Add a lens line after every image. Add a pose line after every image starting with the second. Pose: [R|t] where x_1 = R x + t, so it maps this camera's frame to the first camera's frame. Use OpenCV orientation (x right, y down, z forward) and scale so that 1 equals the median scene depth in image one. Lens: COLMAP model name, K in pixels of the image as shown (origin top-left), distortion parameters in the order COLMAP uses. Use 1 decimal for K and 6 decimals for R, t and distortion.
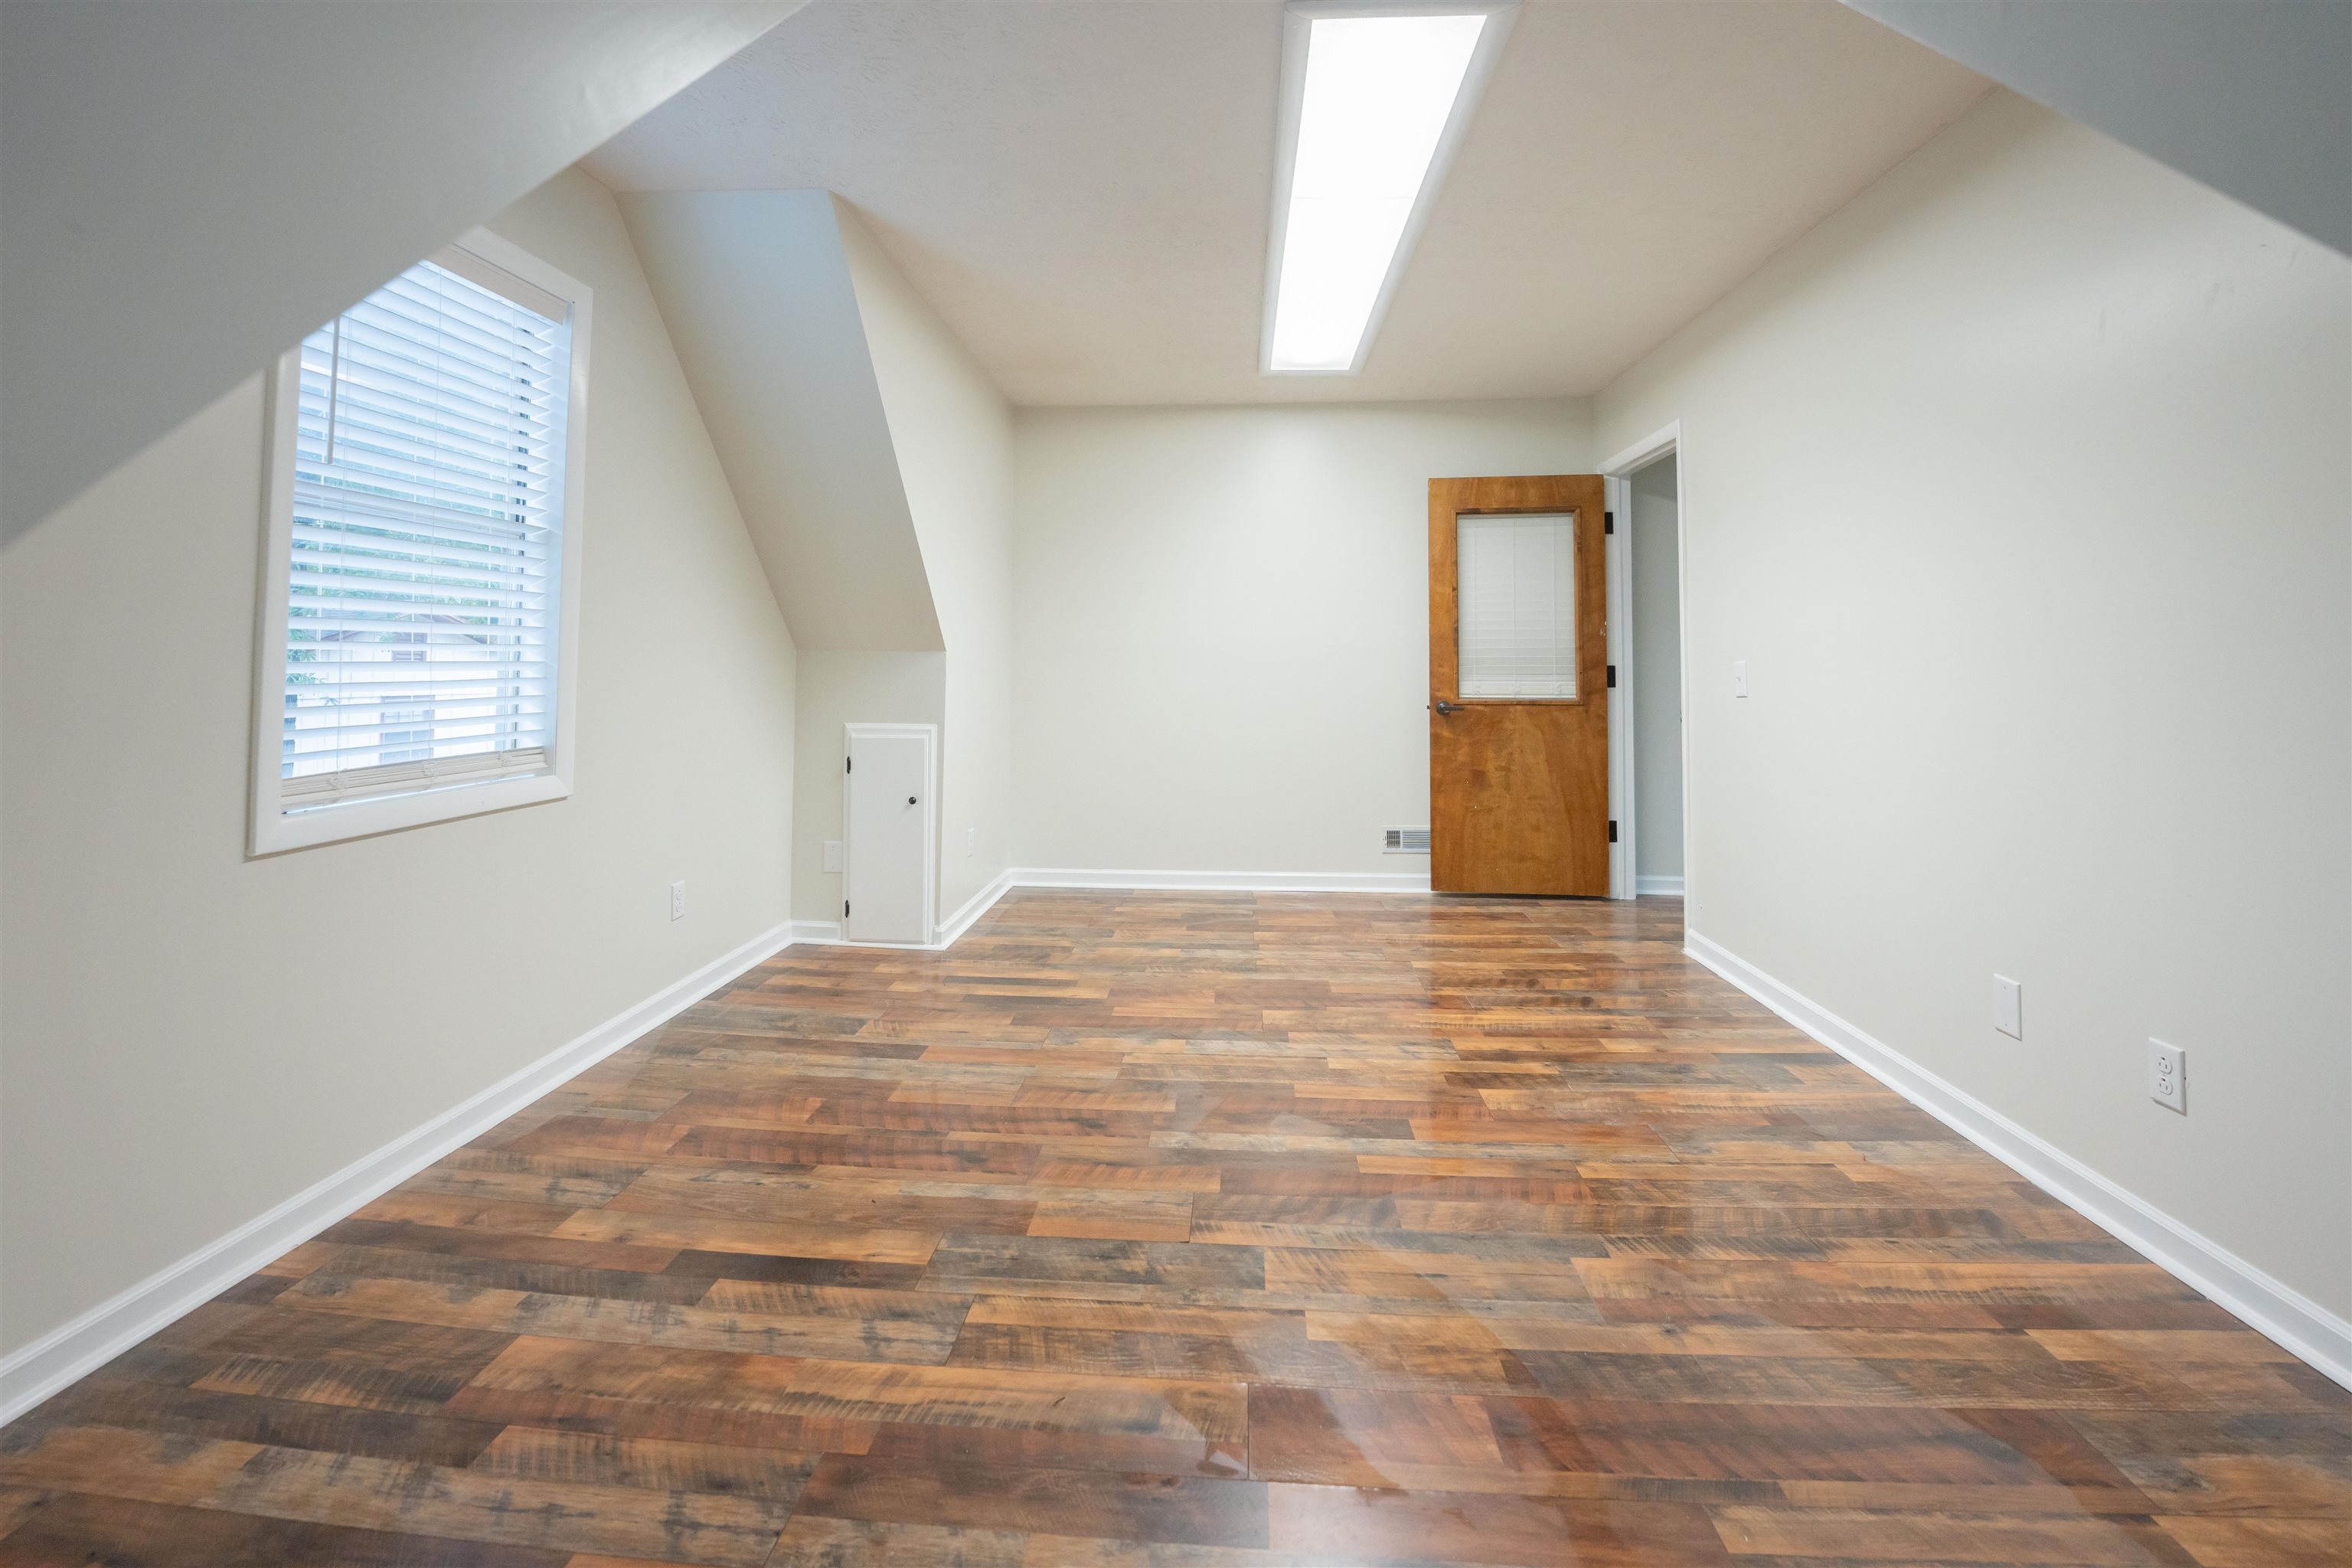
lens RADIAL K [[999.8, 0, 1163.1], [0, 999.8, 636.6], [0, 0, 1]] dist [-0.020003, -0.000325]
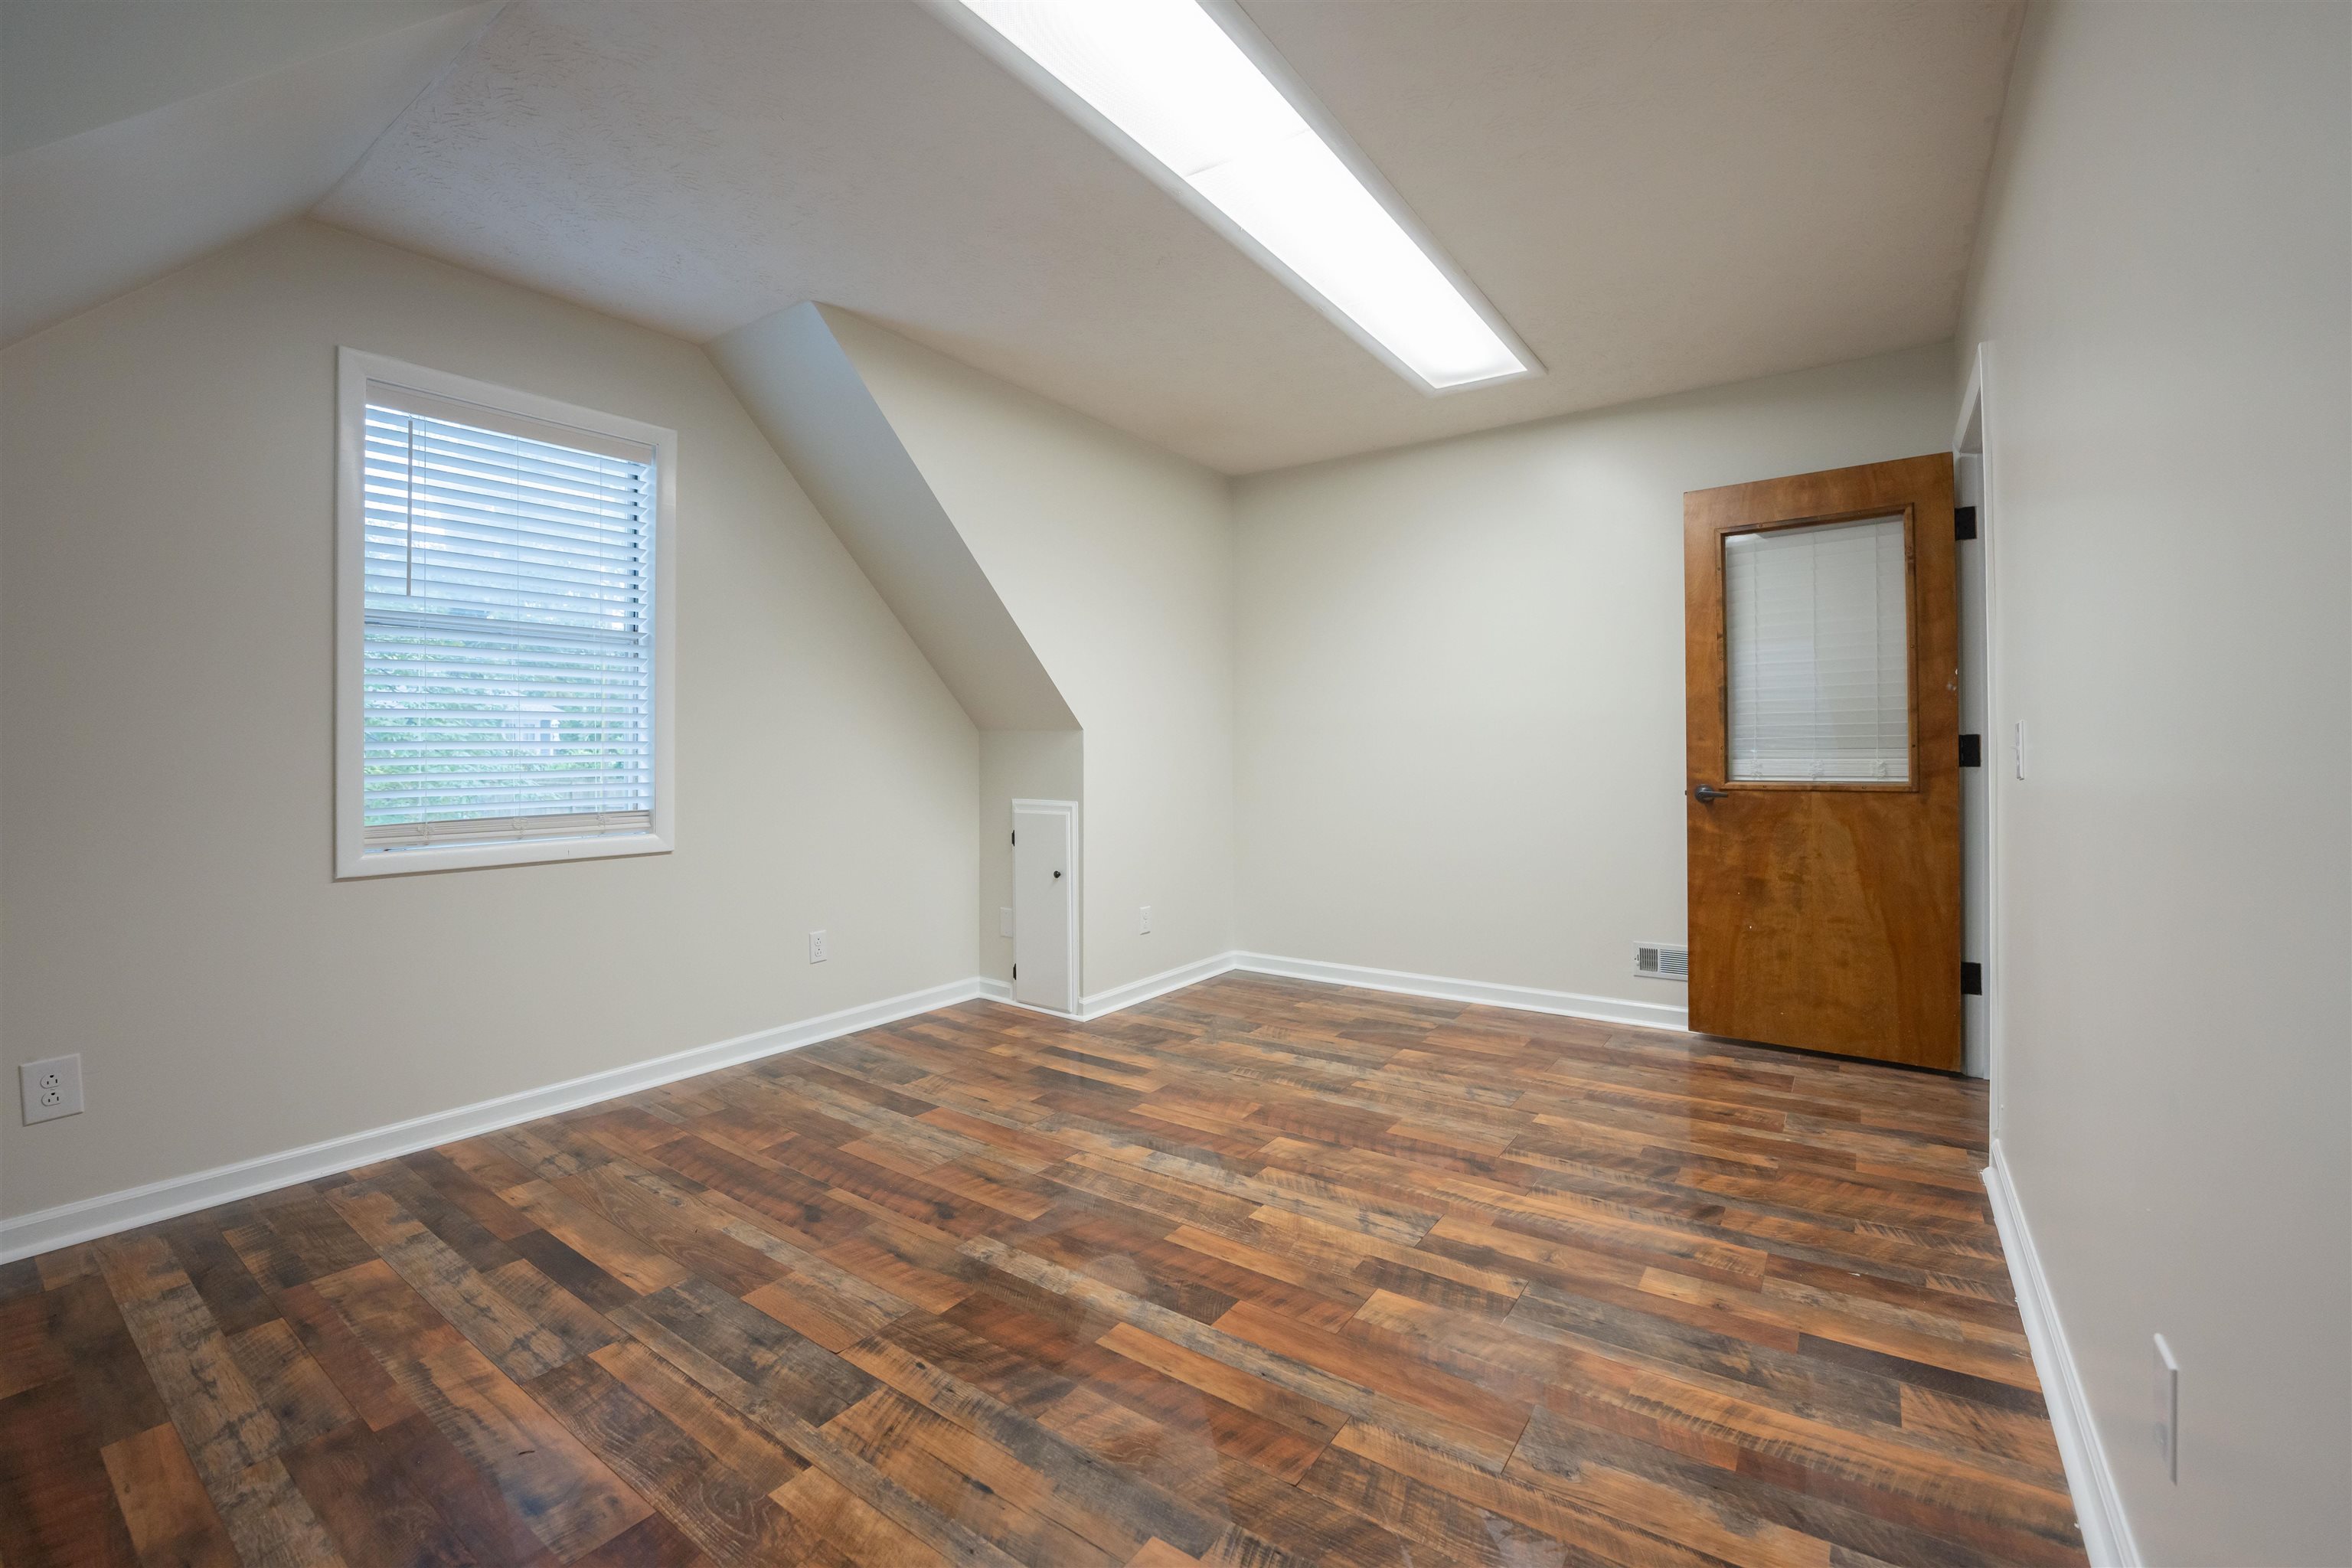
lens RADIAL K [[976.7, 0, 1189.1], [0, 976.7, 742.7], [0, 0, 1]] dist [-0.022561, 0.000769]
pose [[0.860846, -0.012163, -0.508720, 0.563063], [0.022809, 0.999632, 0.014697, 0.022773], [0.508354, -0.024255, 0.860806, 0.291266]]
